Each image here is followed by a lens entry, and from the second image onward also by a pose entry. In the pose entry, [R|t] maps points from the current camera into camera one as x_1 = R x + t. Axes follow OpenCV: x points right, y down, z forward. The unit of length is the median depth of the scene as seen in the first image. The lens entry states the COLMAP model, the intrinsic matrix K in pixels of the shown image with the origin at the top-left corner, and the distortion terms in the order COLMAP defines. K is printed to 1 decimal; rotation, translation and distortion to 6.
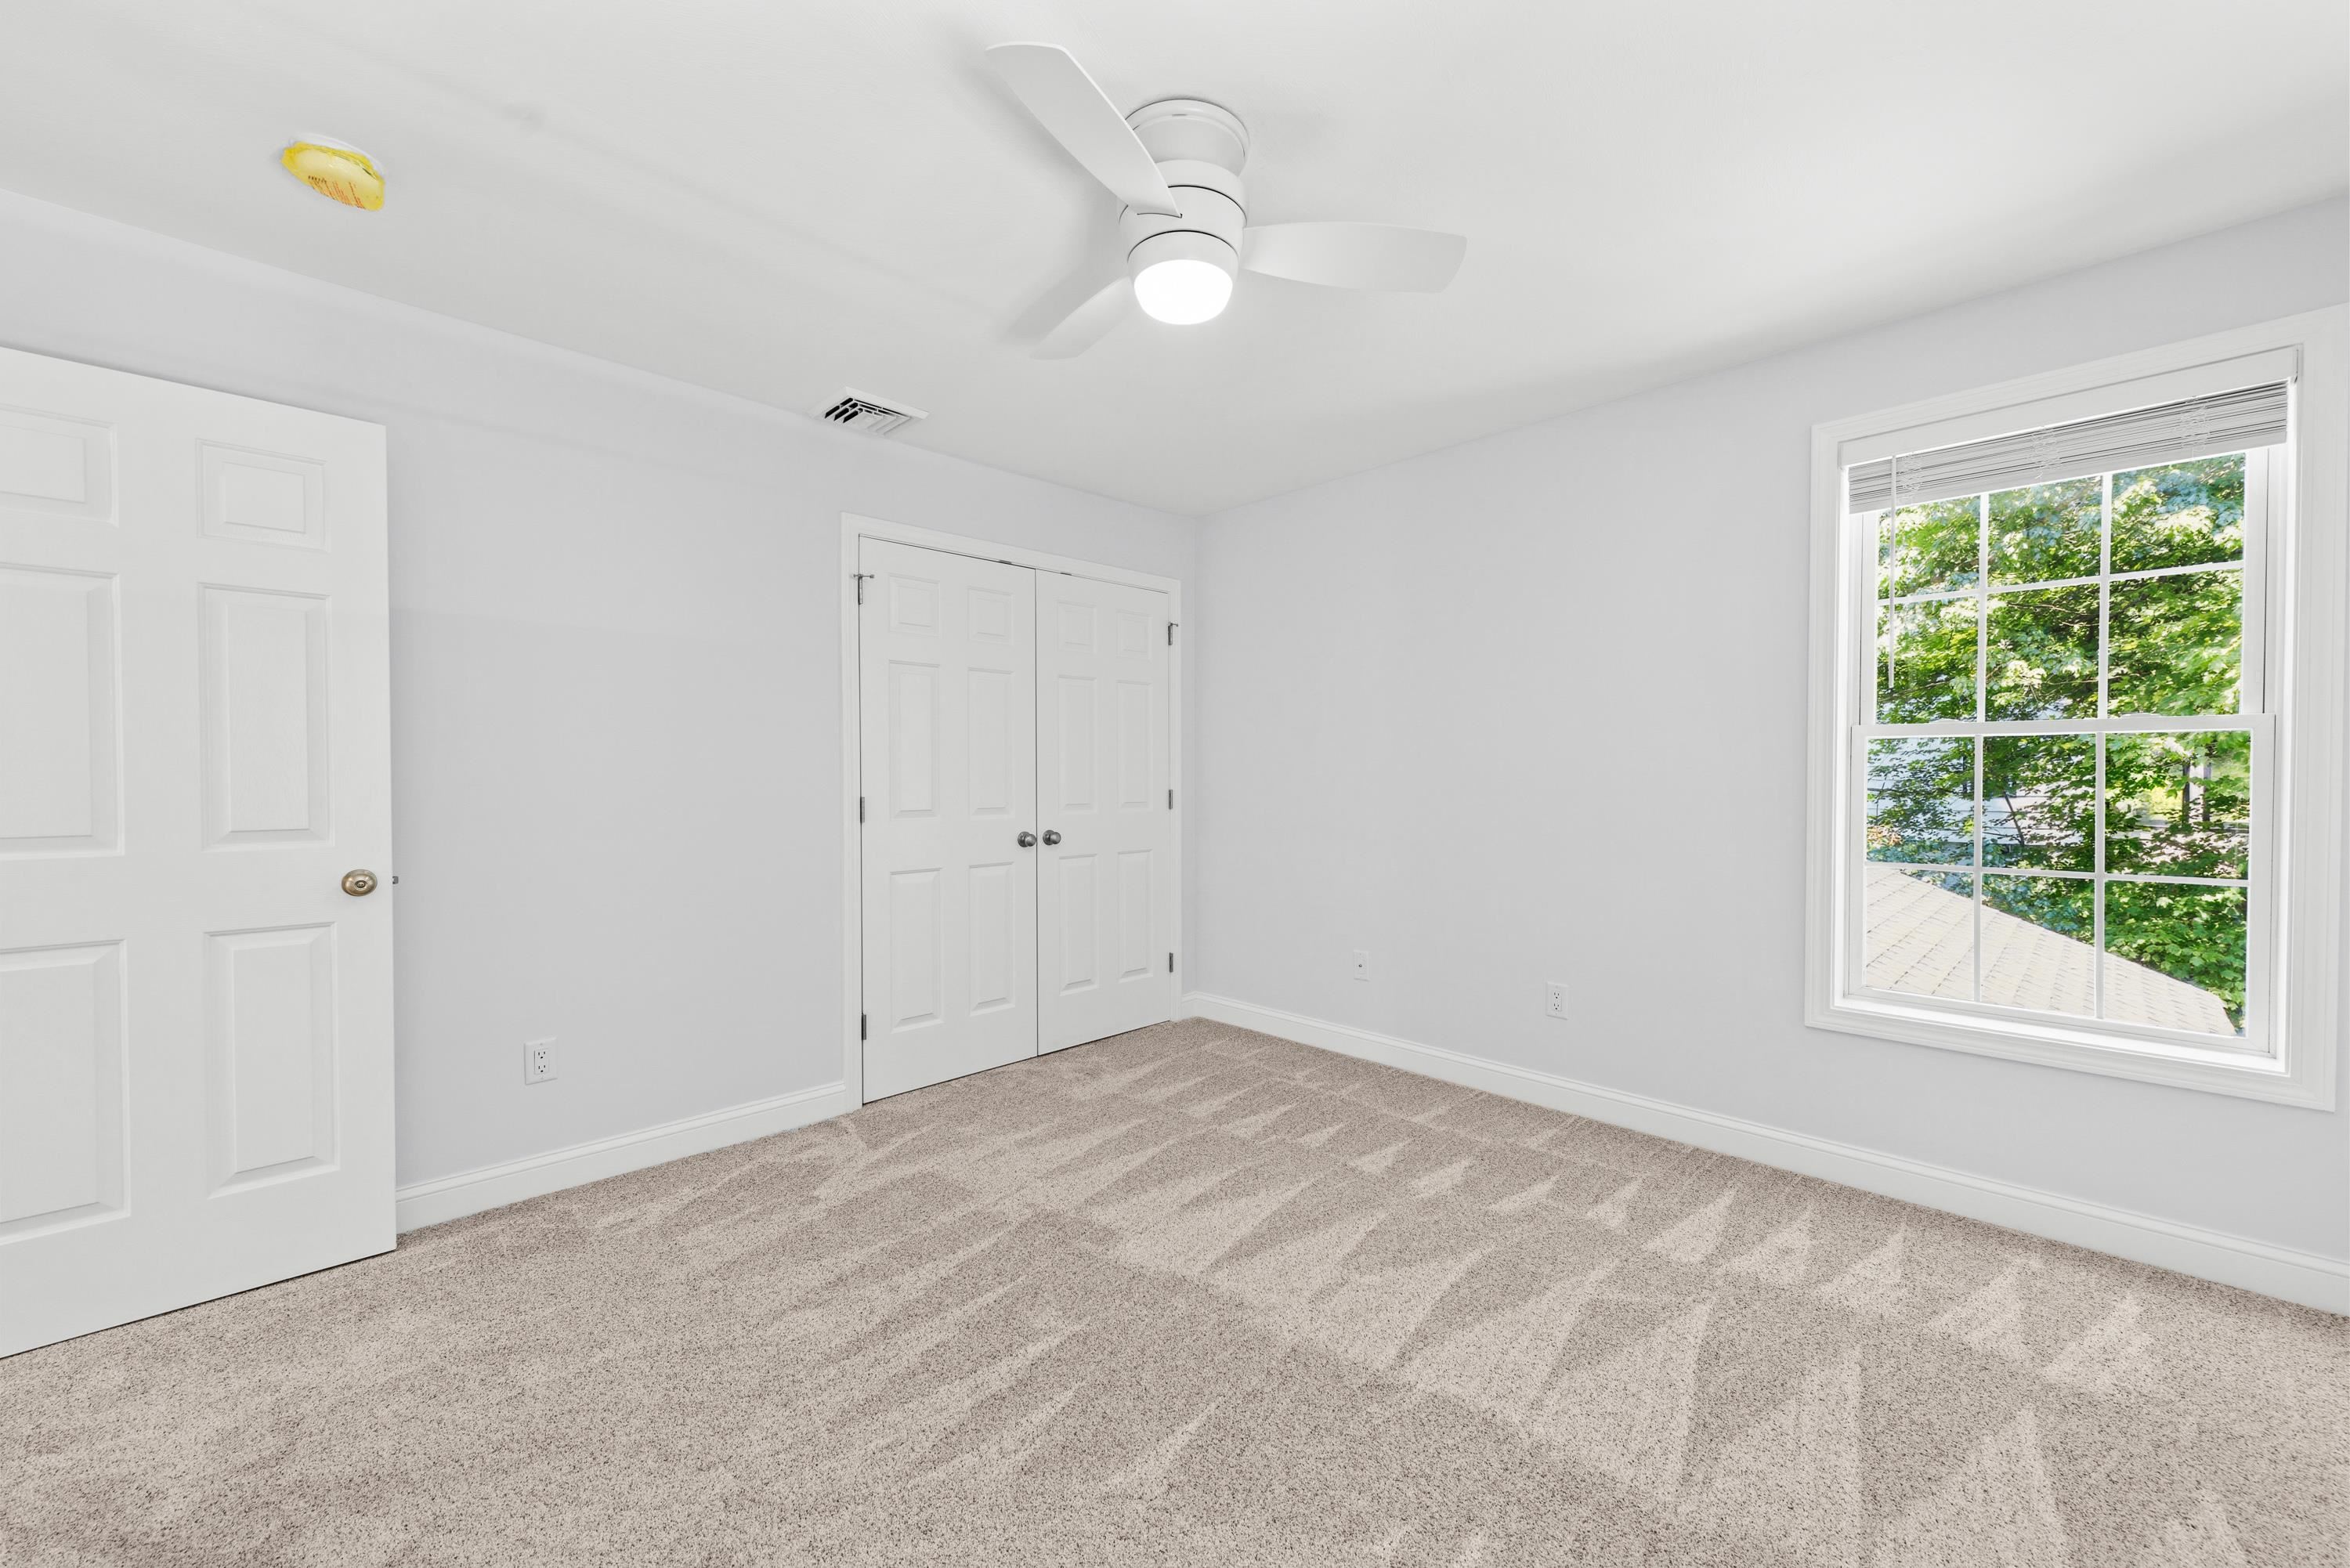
lens RADIAL K [[912.0, 0, 1178.8], [0, 912.0, 776.1], [0, 0, 1]] dist [0.000892, -0.000082]
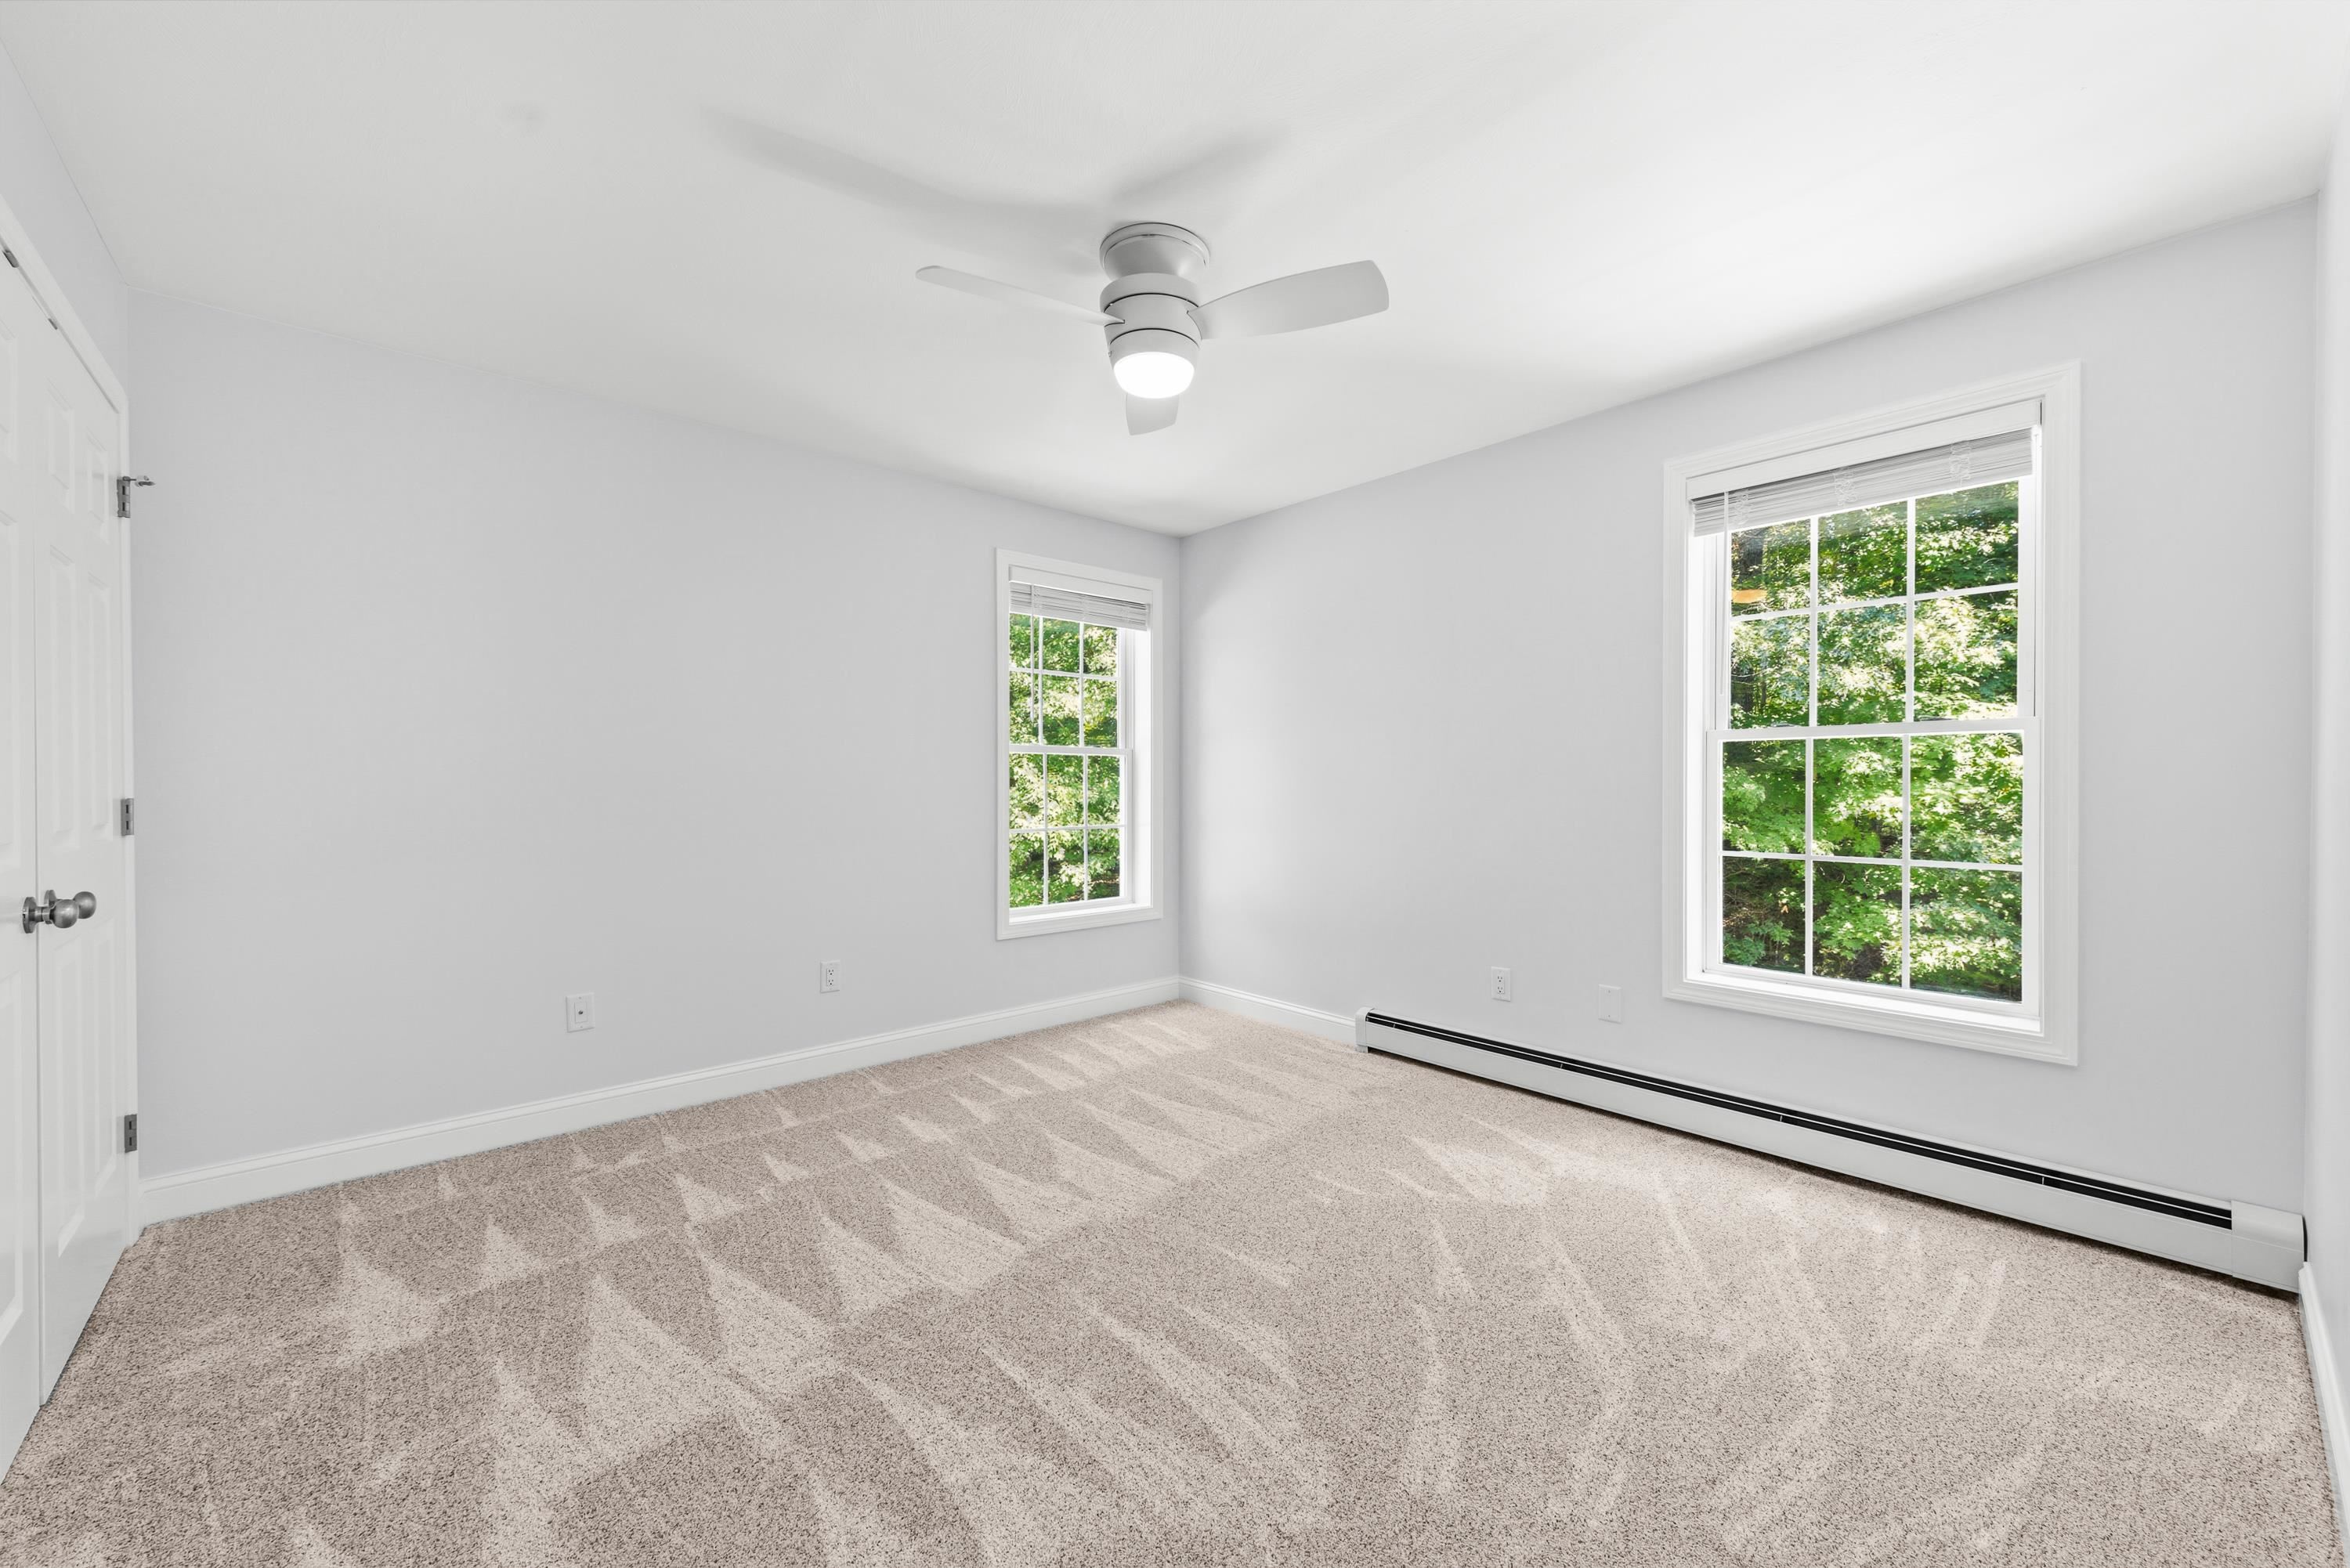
lens RADIAL K [[912.0, 0, 1186.1], [0, 912.0, 789.8], [0, 0, 1]] dist [0.000892, -0.000082]
pose [[0.050057, -0.013130, 0.998660, -0.824880], [0.003126, 0.999911, 0.012990, 0.003353], [-0.998741, 0.002472, 0.050093, 0.615376]]
